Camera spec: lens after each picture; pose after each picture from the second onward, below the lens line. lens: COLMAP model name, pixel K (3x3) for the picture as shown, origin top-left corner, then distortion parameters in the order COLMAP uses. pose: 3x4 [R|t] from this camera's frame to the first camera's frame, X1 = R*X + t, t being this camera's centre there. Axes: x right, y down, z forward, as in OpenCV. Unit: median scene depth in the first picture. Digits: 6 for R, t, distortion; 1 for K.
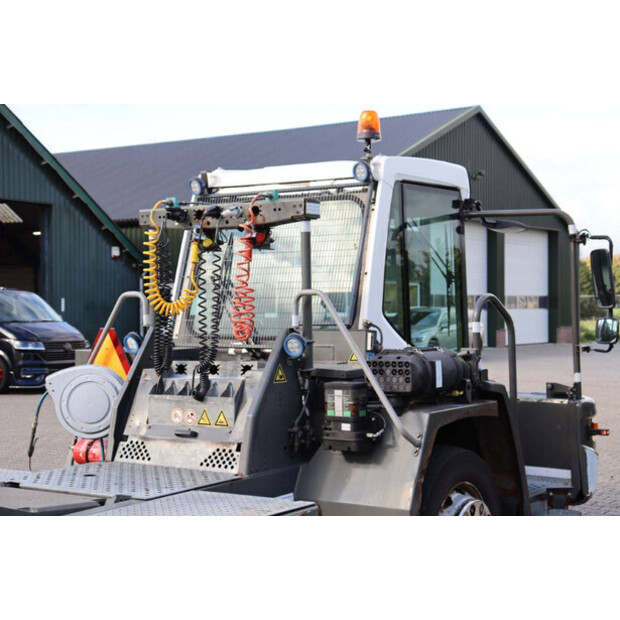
lens RADIAL K [[1121.5, 0, 310.0], [0, 1121.5, 310.0], [0, 0, 1]] dist [0.214986, 0.181598]
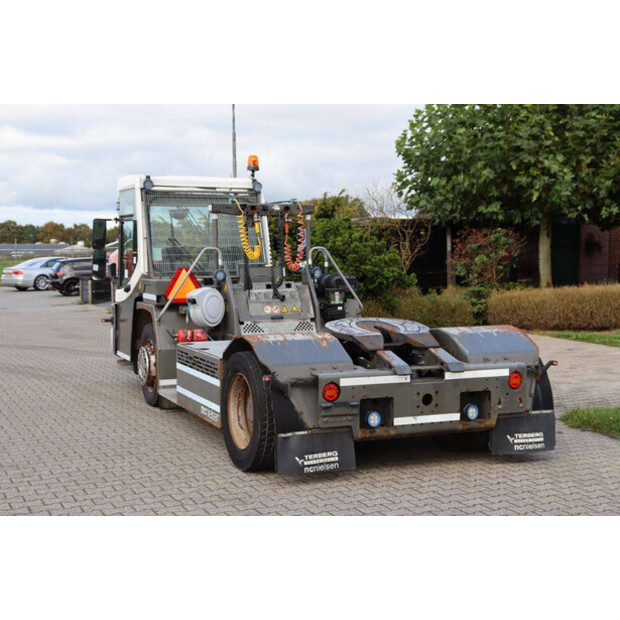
lens RADIAL K [[948.8, 0, 310.0], [0, 948.8, 310.0], [0, 0, 1]] dist [0.090574, 0.173953]
pose [[0.516915, -0.050531, 0.854544, -1.533076], [0.007996, 0.998498, 0.054206, 0.003426], [-0.855999, -0.021187, 0.516542, 0.059445]]
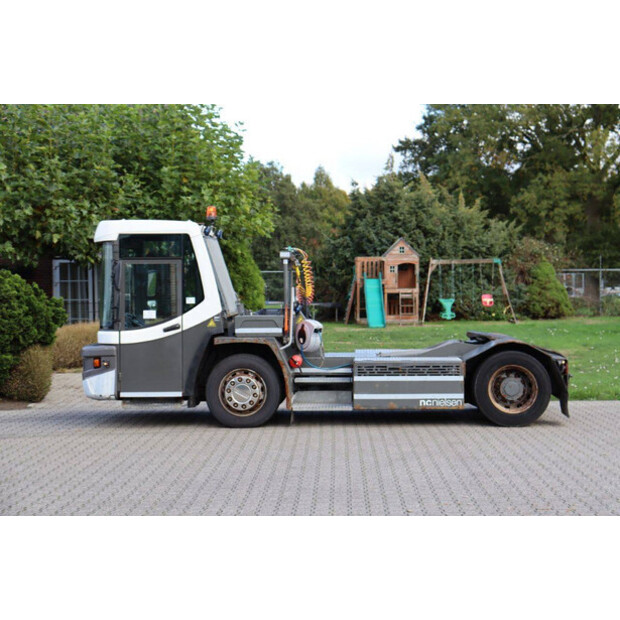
lens RADIAL K [[1284.4, 0, 310.0], [0, 1284.4, 310.0], [0, 0, 1]] dist [0.281724, 0.004863]
pose [[-0.549298, -0.006826, 0.835598, -2.511579], [0.025266, 0.999374, 0.024773, -0.036315], [-0.835244, 0.034720, -0.548782, 2.581799]]
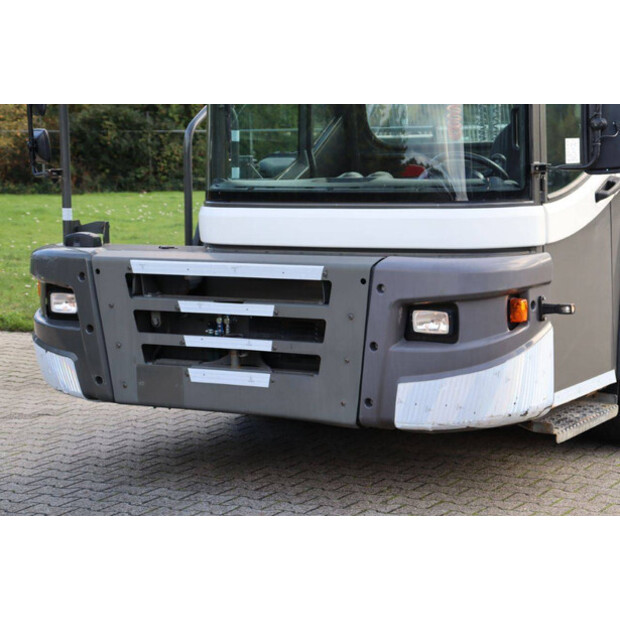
lens RADIAL K [[1469.3, 0, 310.0], [0, 1469.3, 310.0], [0, 0, 1]] dist [0.419567, 0.215666]
pose [[-0.995645, 0.035881, -0.086043, 0.205979], [0.025025, 0.991957, 0.124076, 0.007933], [0.089803, 0.121383, -0.988535, 2.403545]]
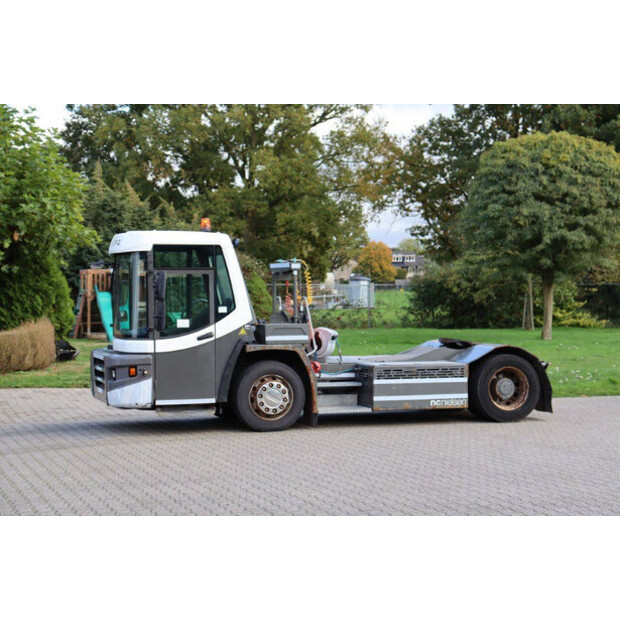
lens RADIAL K [[1343.2, 0, 310.0], [0, 1343.2, 310.0], [0, 0, 1]] dist [0.314614, 0.258902]
pose [[-0.796028, 0.005813, 0.605232, -2.030755], [0.022835, 0.999530, 0.020433, -0.049915], [-0.604829, 0.030085, -0.795787, 3.509647]]
